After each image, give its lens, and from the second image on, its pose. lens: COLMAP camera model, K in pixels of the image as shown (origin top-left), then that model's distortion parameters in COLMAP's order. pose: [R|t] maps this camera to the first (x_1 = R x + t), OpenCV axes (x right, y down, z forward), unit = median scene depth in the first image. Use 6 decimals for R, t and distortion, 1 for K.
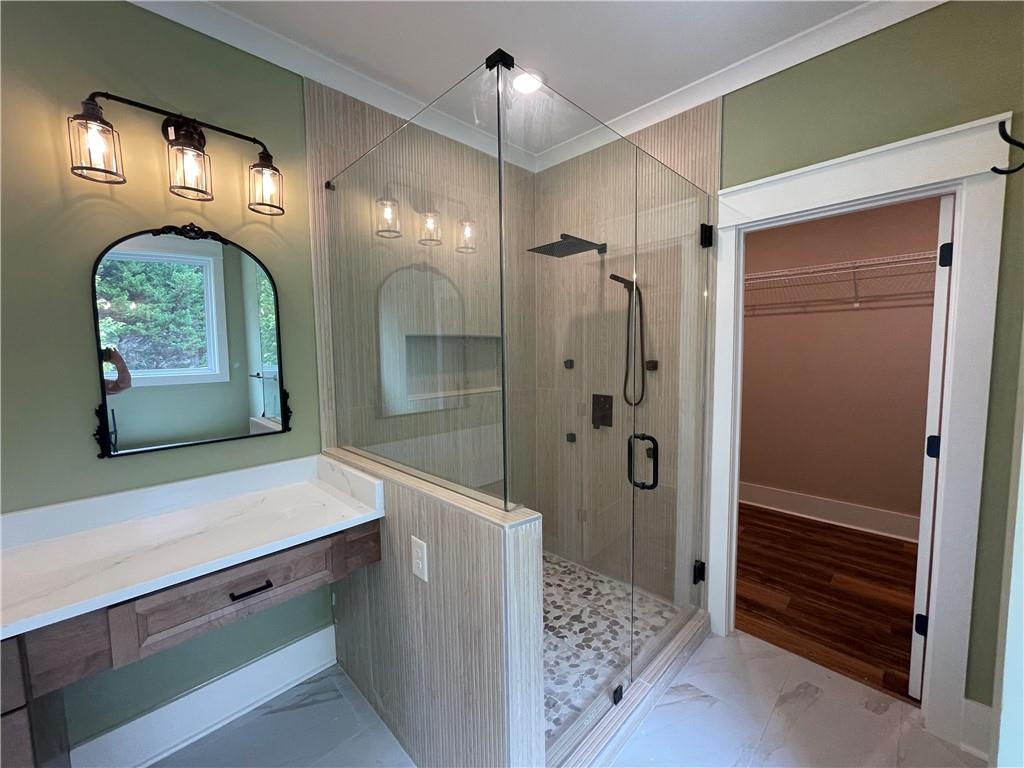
lens RADIAL K [[411.6, 0, 514.0], [0, 411.6, 383.7], [0, 0, 1]] dist [0.000692, 0.000198]
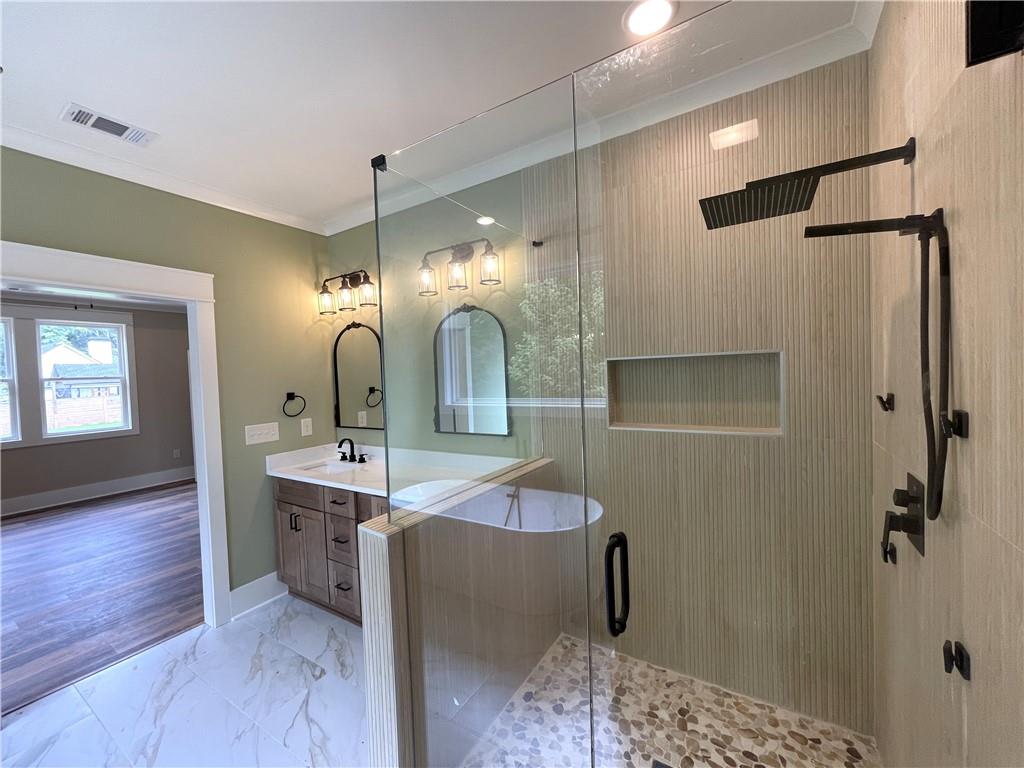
lens RADIAL K [[411.6, 0, 502.3], [0, 411.6, 386.8], [0, 0, 1]] dist [0.000692, 0.000198]
pose [[0.212704, 0.040667, -0.976270, 0.685218], [-0.044228, 0.998510, 0.031957, -0.080688], [0.976115, 0.036381, 0.214186, 0.594050]]
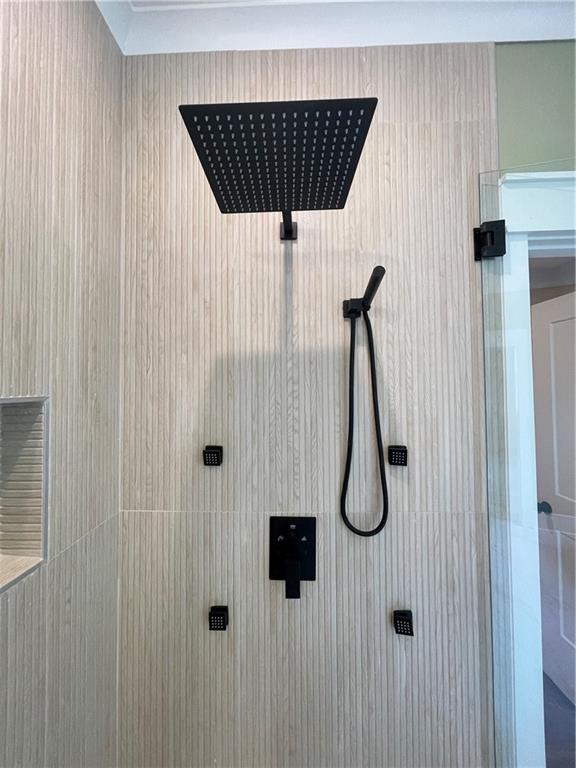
lens RADIAL K [[308.7, 0, 287.6], [0, 308.7, 385.7], [0, 0, 1]] dist [0.000692, 0.000198]
pose [[0.733441, 0.026978, 0.679218, -0.057094], [0.051826, 0.994084, -0.095447, -0.117460], [-0.677775, 0.105206, 0.727704, 0.895566]]
